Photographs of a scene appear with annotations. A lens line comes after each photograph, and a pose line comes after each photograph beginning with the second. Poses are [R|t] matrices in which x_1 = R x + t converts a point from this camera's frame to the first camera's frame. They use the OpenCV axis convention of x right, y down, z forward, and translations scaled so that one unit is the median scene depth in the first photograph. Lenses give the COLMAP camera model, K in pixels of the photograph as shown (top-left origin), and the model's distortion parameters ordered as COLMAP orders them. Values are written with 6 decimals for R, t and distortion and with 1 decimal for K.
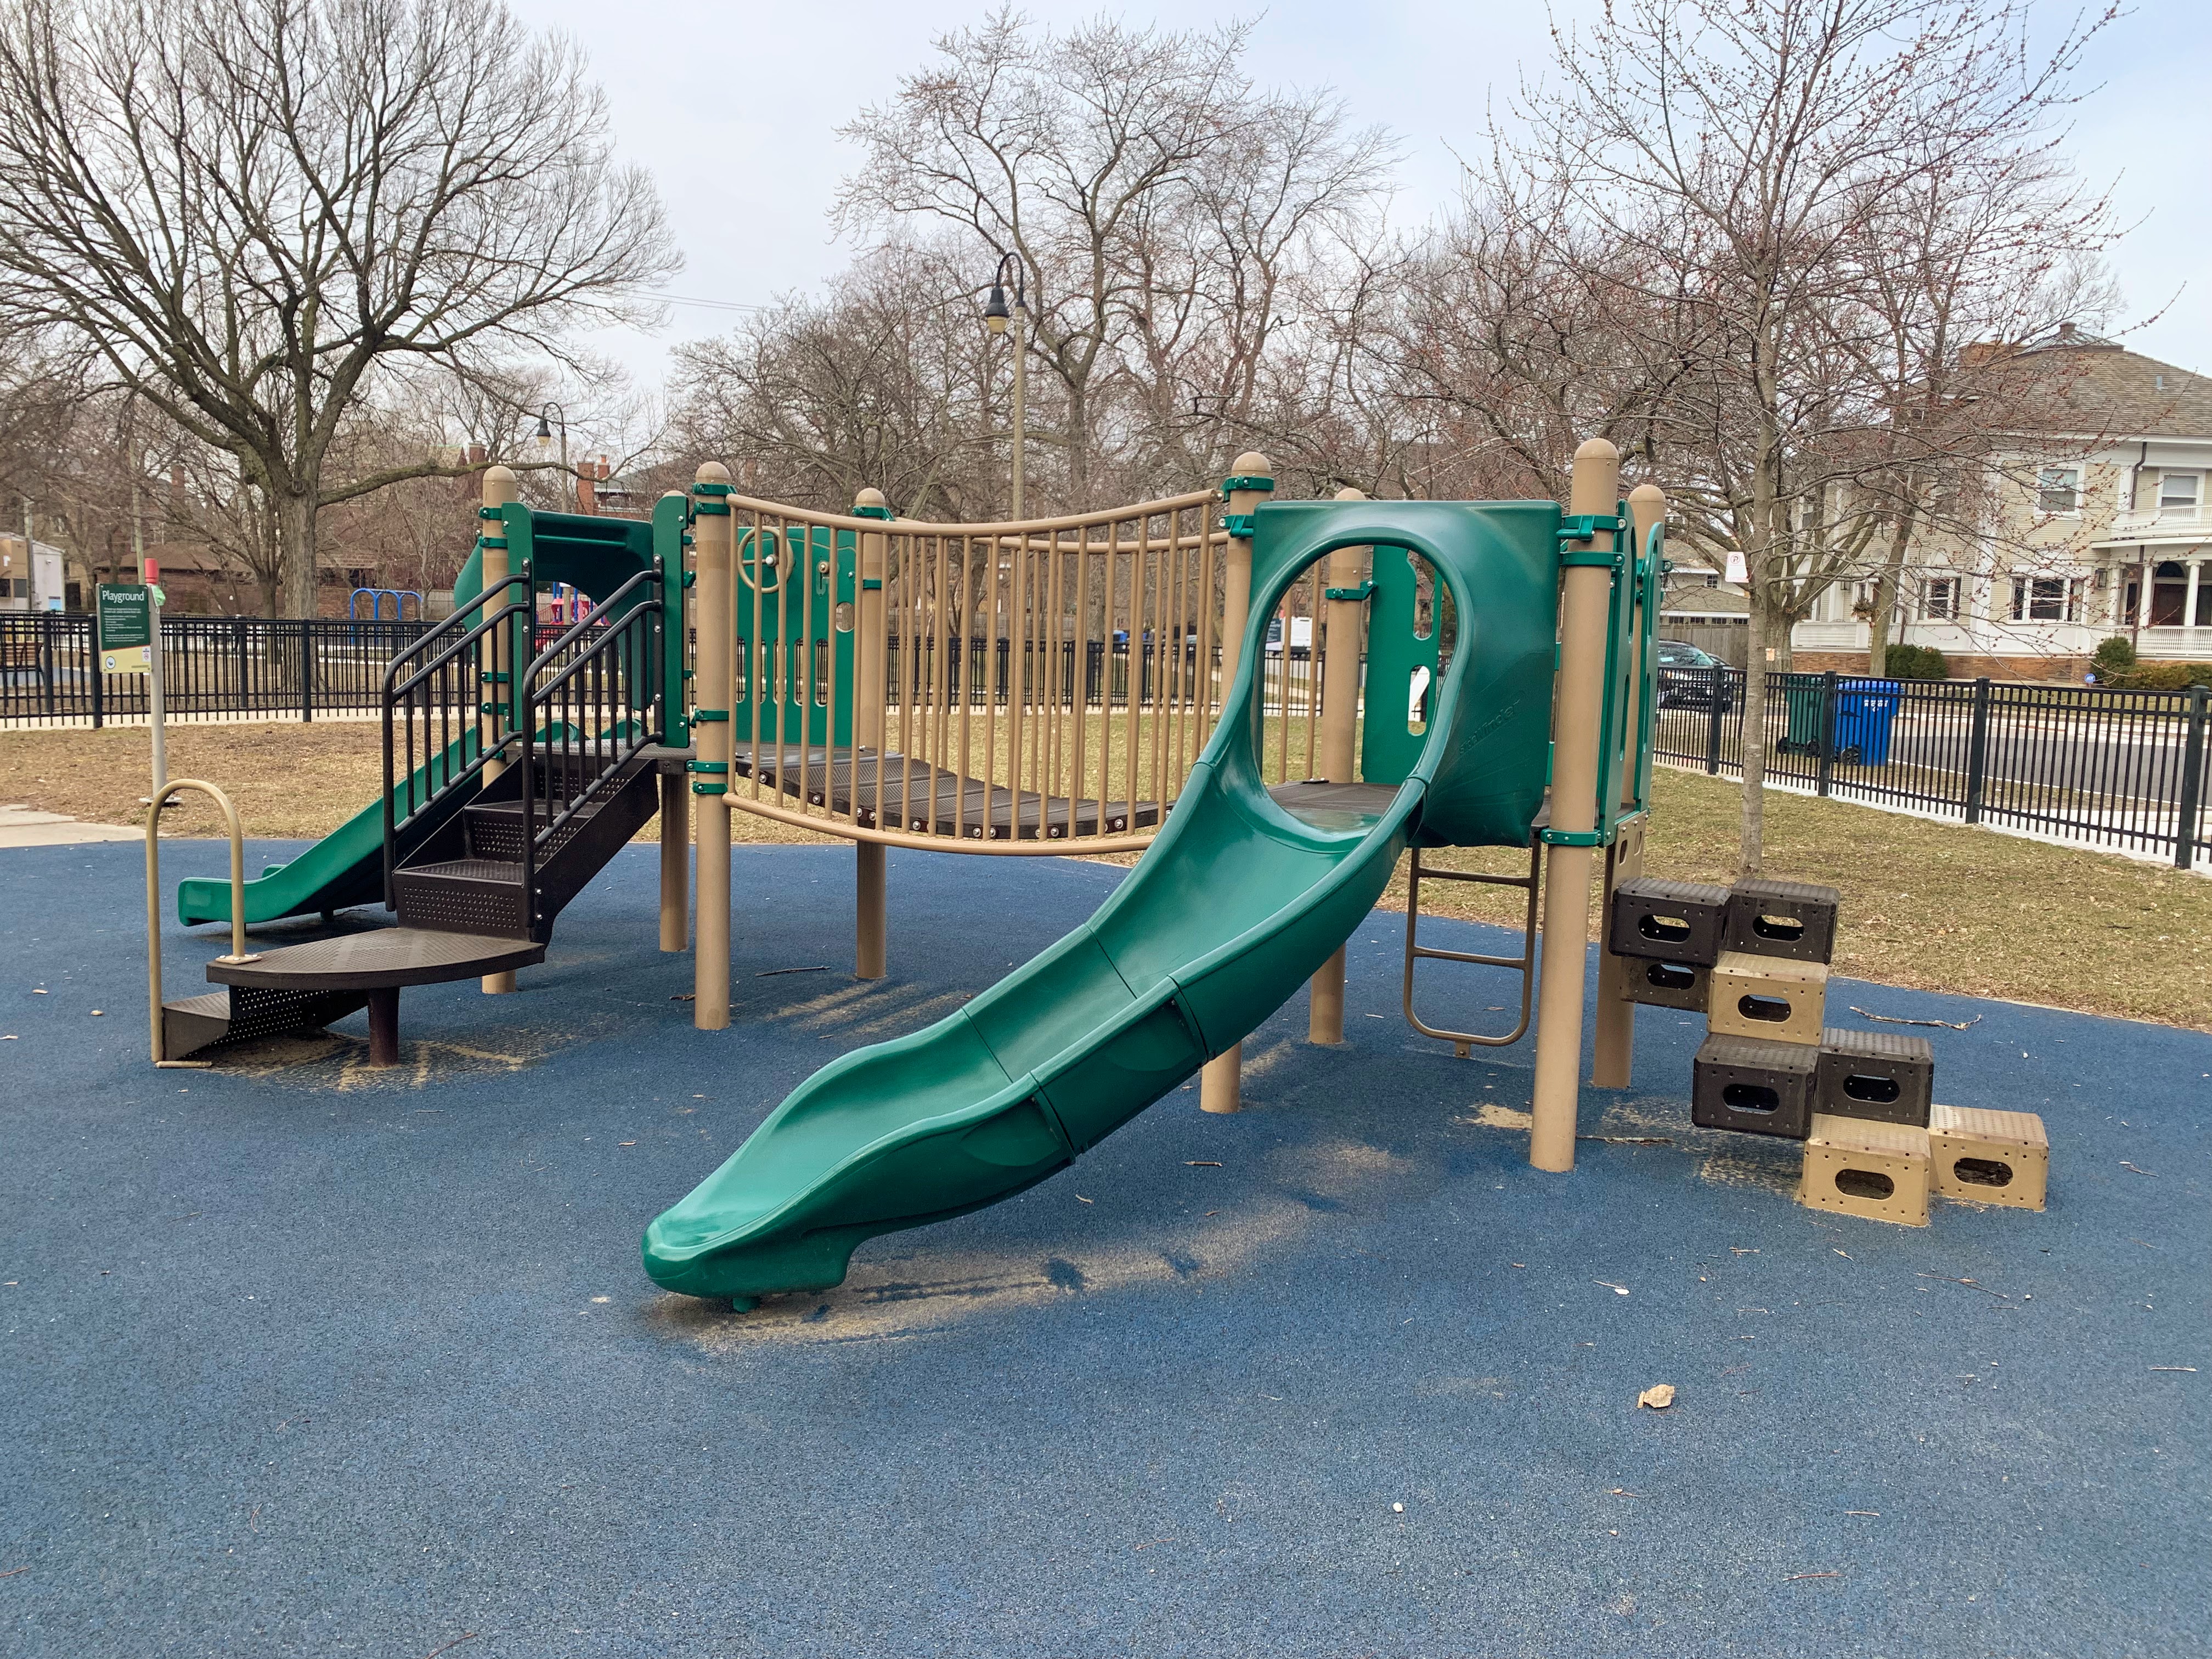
lens RADIAL K [[1663.7, 0, 1106.0], [0, 1663.7, 829.5], [0, 0, 1]] dist [-0.034705, -0.000484]
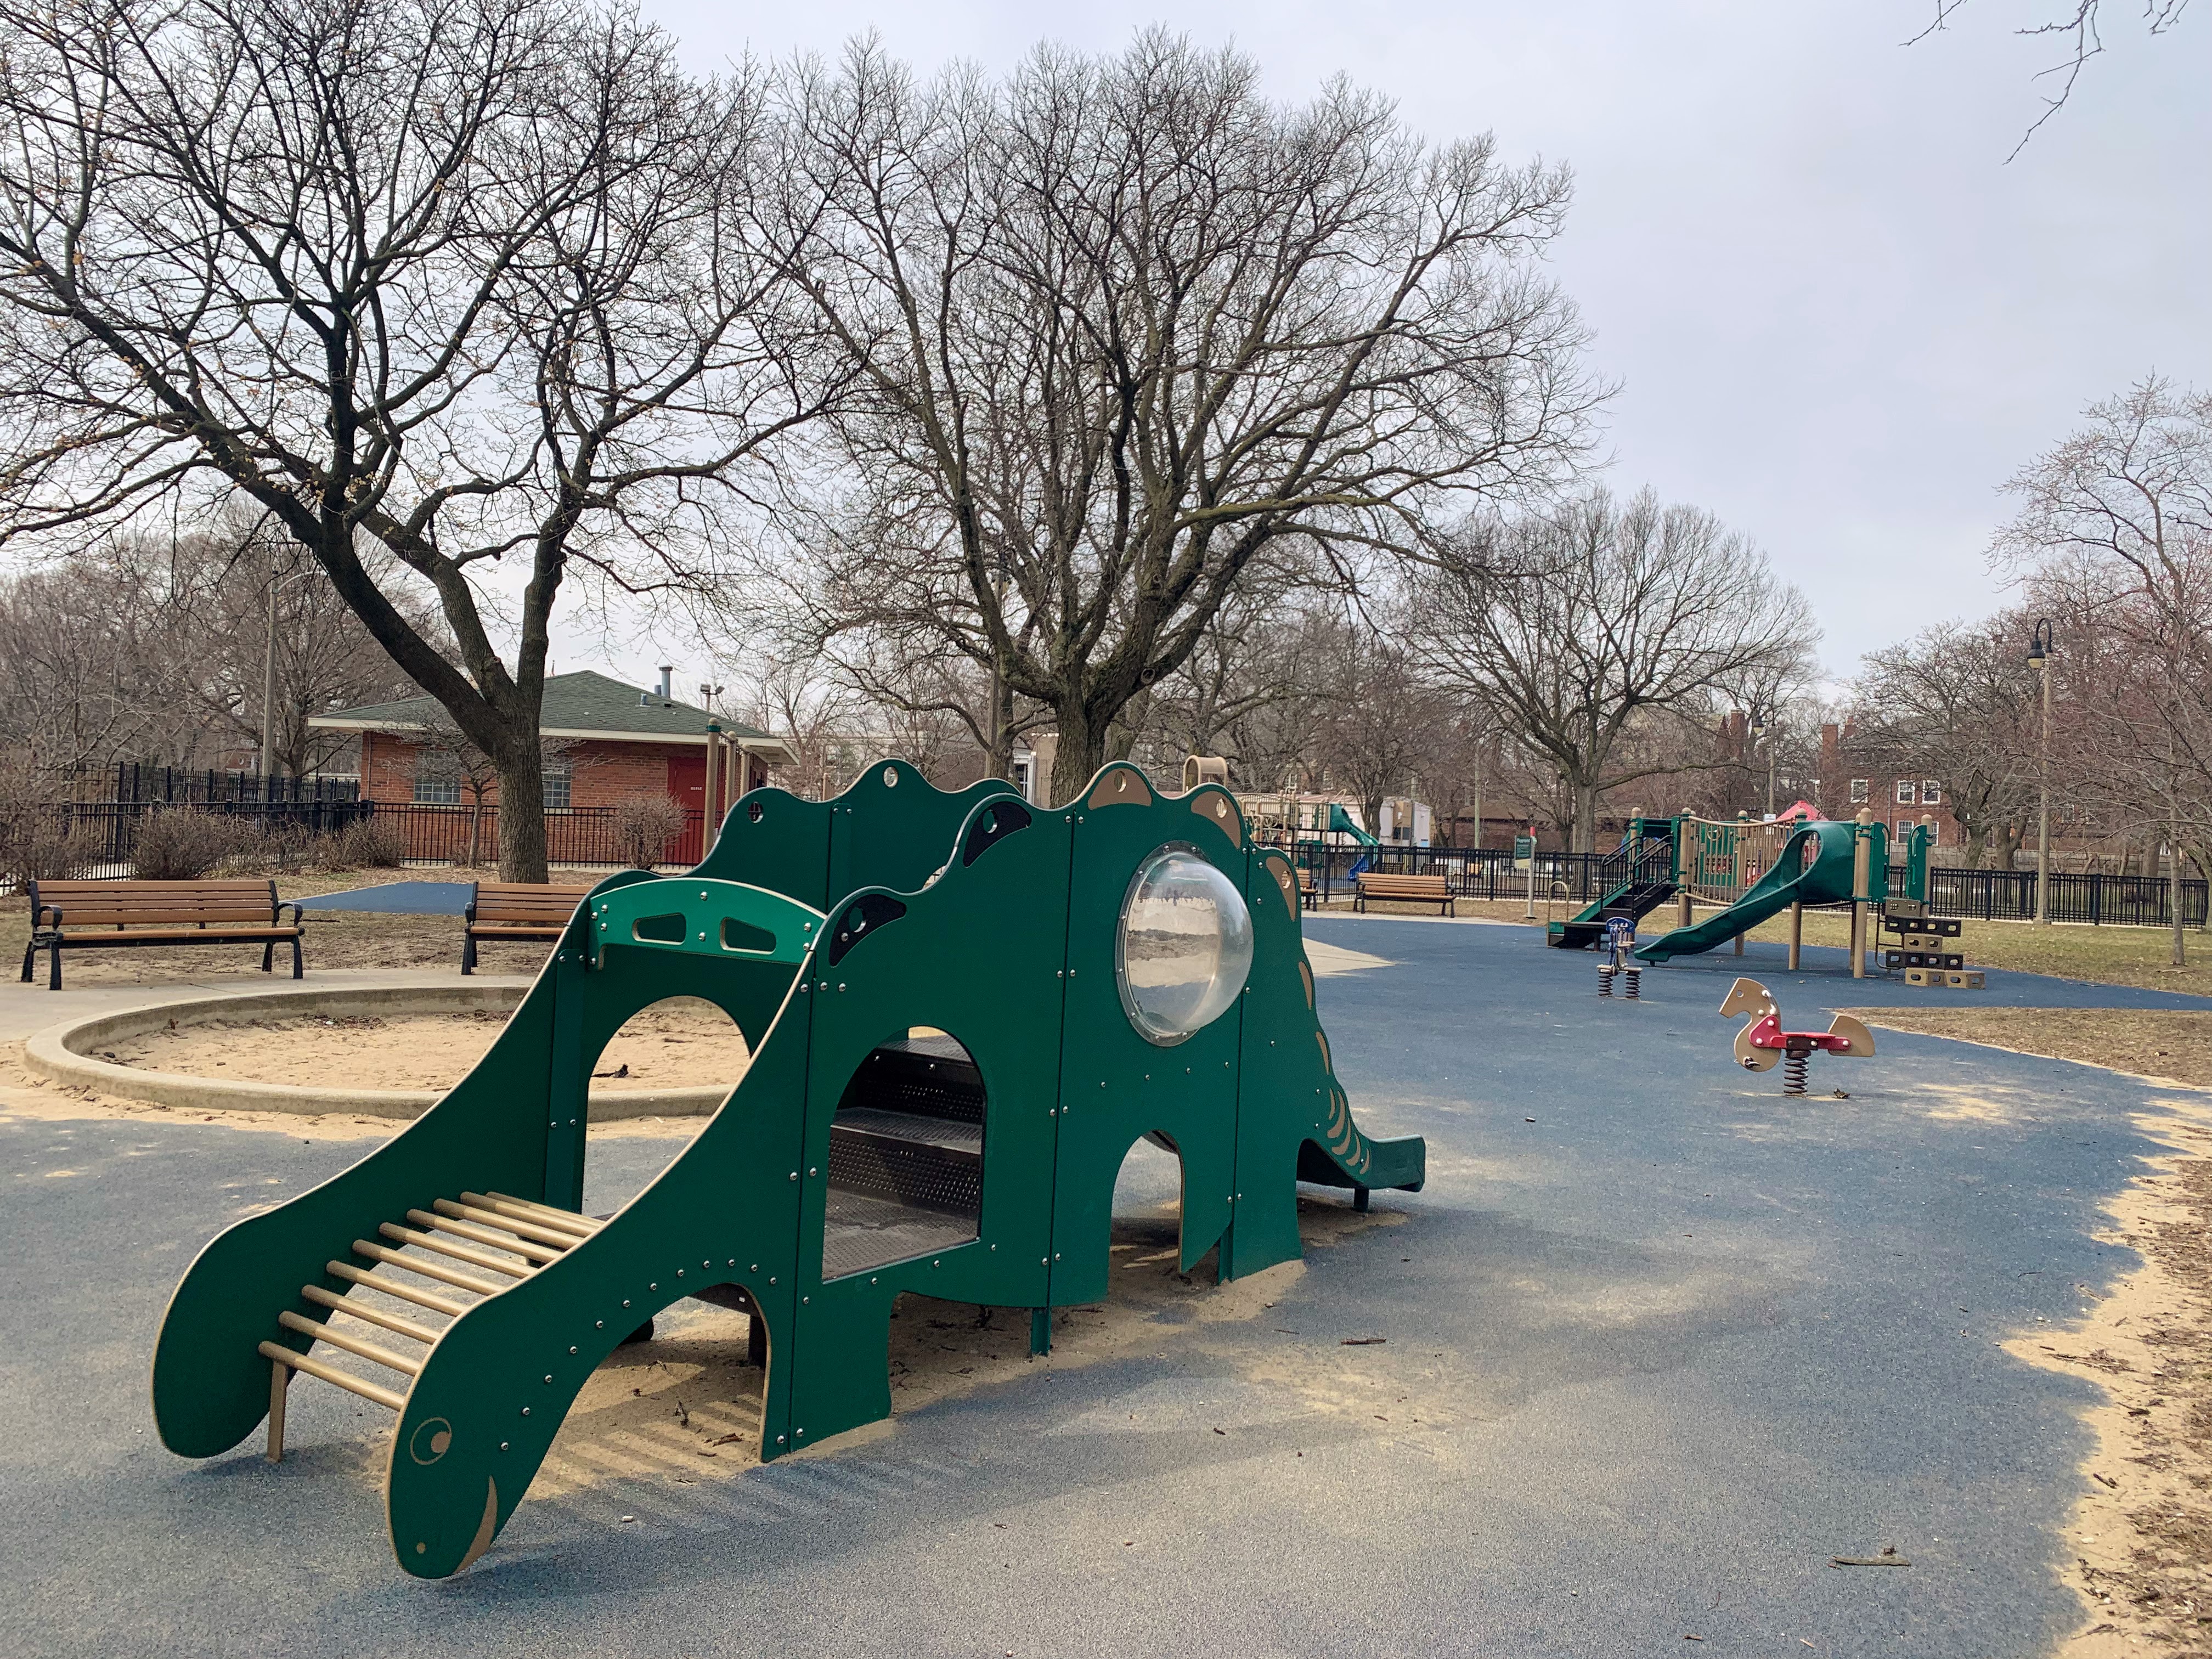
lens RADIAL K [[1681.6, 0, 1106.0], [0, 1681.6, 829.5], [0, 0, 1]] dist [-0.001483, -0.001853]
pose [[0.746992, 0.001755, -0.664830, 0.350964], [-0.099593, 0.989008, -0.109290, 0.101720], [0.657331, 0.147851, 0.738956, -0.720364]]
